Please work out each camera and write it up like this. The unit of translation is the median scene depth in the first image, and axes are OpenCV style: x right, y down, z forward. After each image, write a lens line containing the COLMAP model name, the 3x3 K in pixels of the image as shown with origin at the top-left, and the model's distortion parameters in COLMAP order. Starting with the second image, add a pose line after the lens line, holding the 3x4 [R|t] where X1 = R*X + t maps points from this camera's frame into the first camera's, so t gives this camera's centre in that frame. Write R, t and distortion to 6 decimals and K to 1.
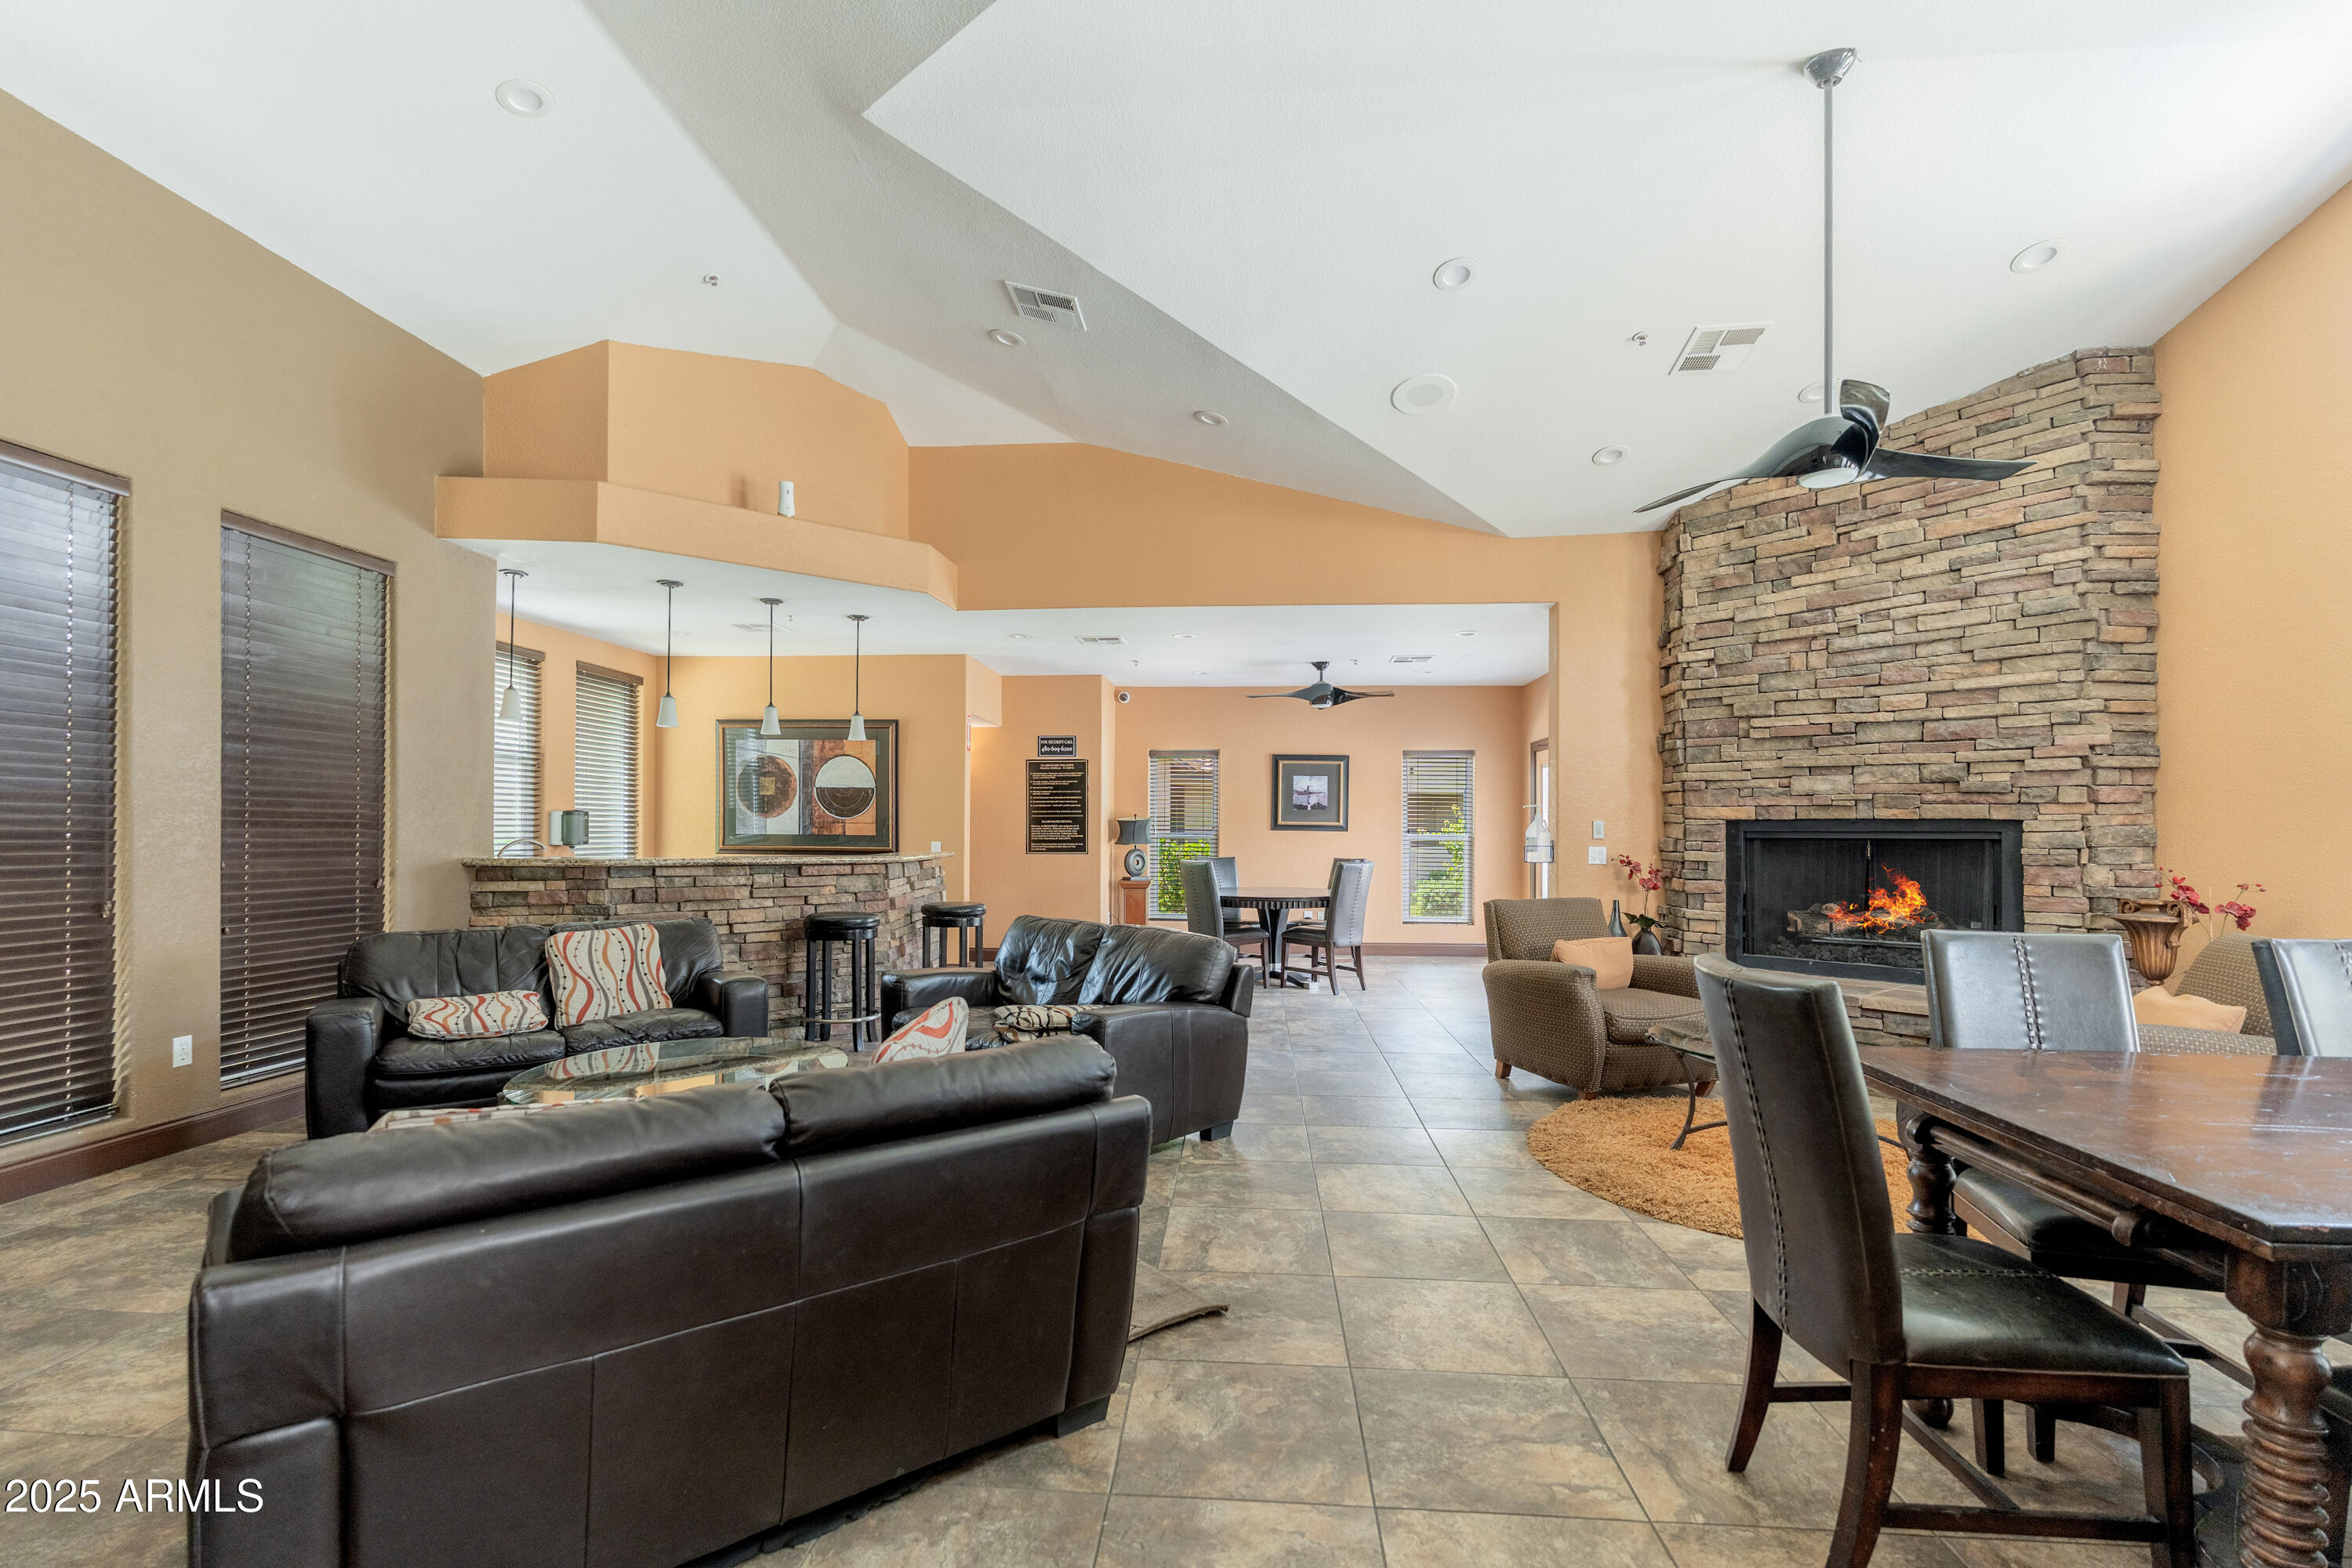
lens RADIAL K [[1073.2, 0, 1172.4], [0, 1073.2, 818.7], [0, 0, 1]] dist [-0.000311, -0.000015]
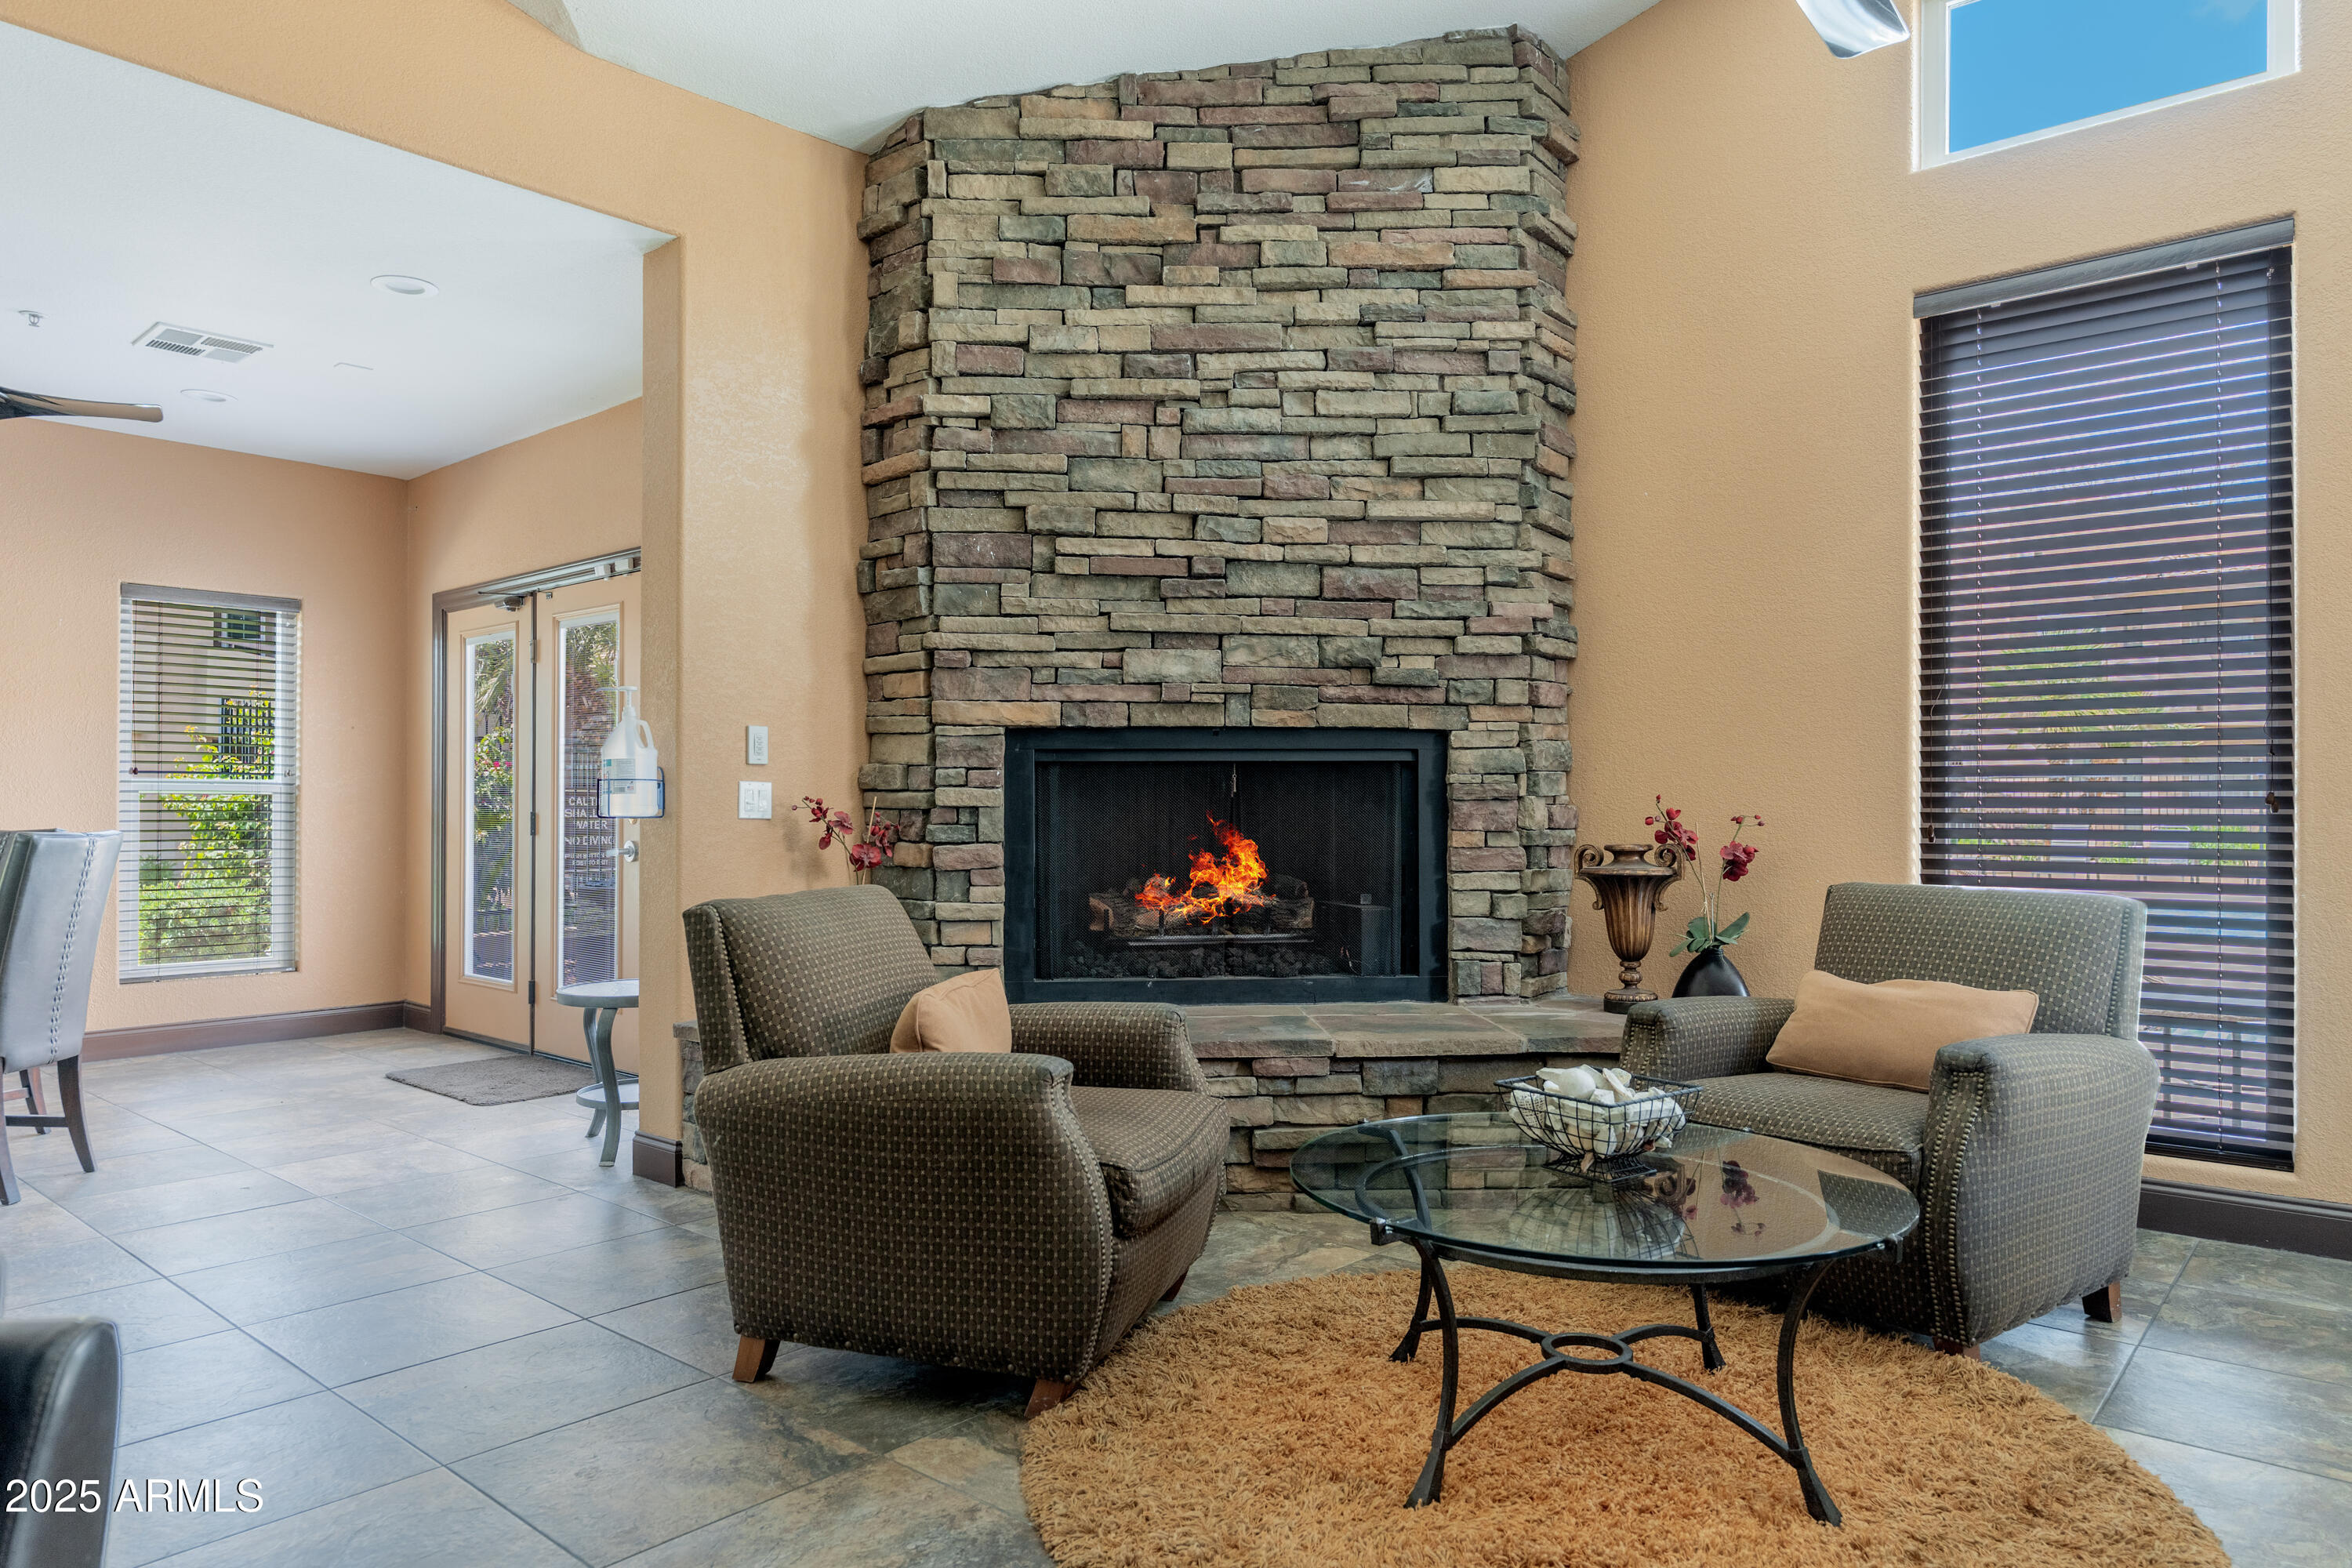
lens RADIAL K [[1486.0, 0, 1173.1], [0, 1486.0, 794.7], [0, 0, 1]] dist [-0.004031, -0.001068]
pose [[0.596376, 0.001656, 0.802704, -0.019769], [-0.003388, 0.999994, 0.000454, 0.037457], [-0.802698, -0.002990, 0.596378, 0.563678]]
